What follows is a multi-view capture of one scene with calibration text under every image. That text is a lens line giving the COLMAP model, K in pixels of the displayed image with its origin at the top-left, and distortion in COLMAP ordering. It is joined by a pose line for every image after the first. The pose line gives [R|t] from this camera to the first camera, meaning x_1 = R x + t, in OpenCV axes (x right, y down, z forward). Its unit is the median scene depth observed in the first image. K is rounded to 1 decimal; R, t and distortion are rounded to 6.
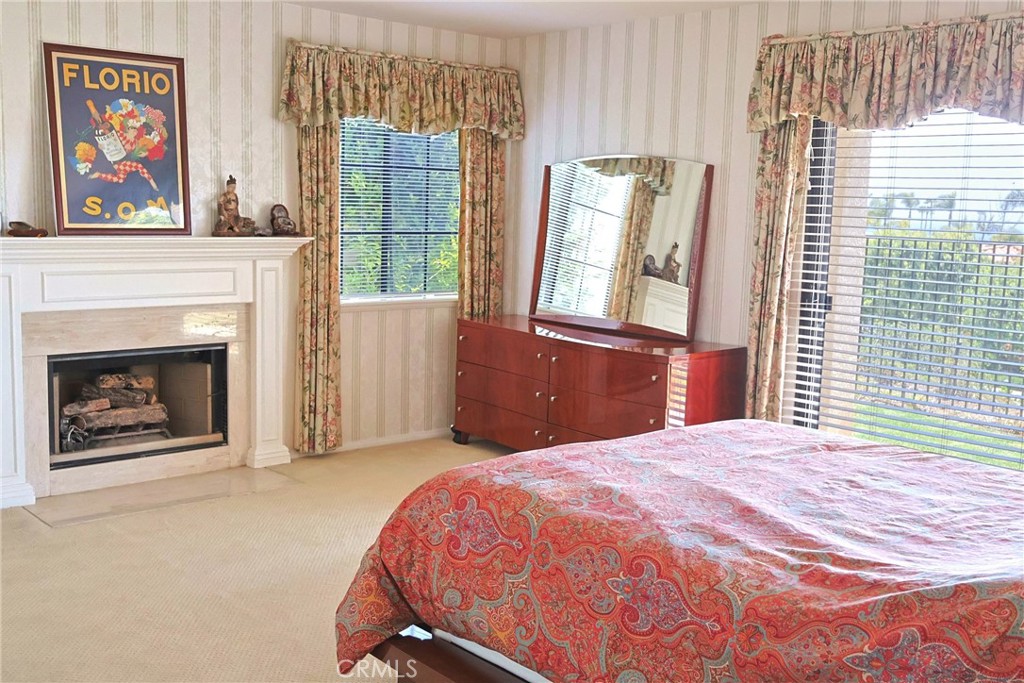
lens RADIAL K [[1026.9, 0, 510.9], [0, 1026.9, 338.0], [0, 0, 1]] dist [0.009465, 0.000000]
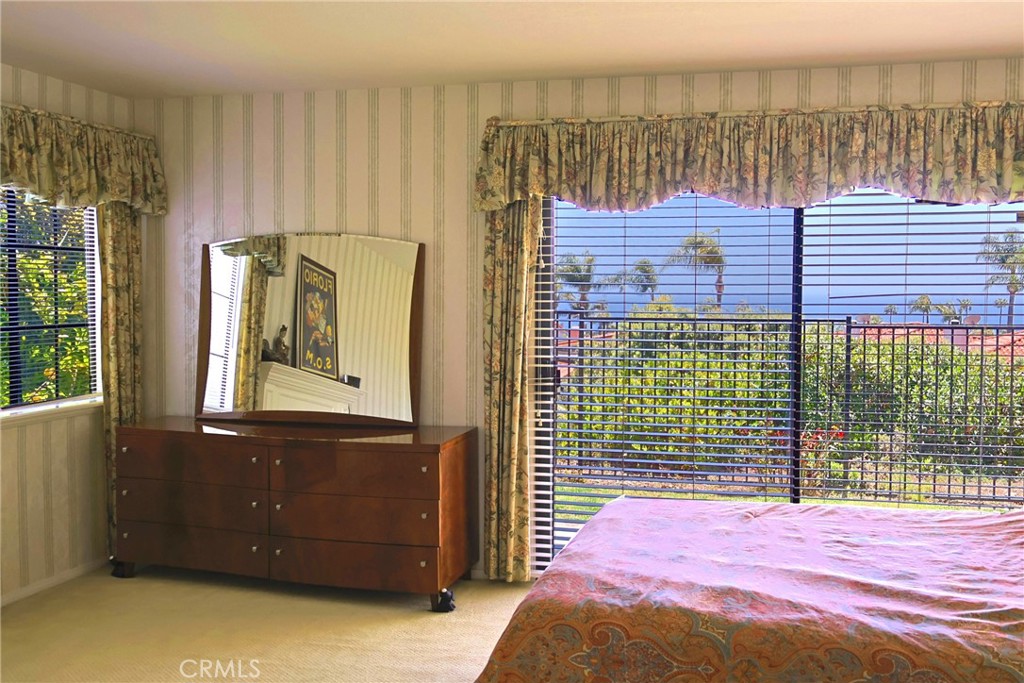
lens RADIAL K [[1026.9, 0, 511.8], [0, 1026.9, 346.4], [0, 0, 1]] dist [0.009465, 0.000000]
pose [[0.845086, -0.054726, 0.531822, -0.242608], [0.089496, 0.995191, -0.039806, -0.024051], [-0.527086, 0.081236, 0.845920, 0.132823]]
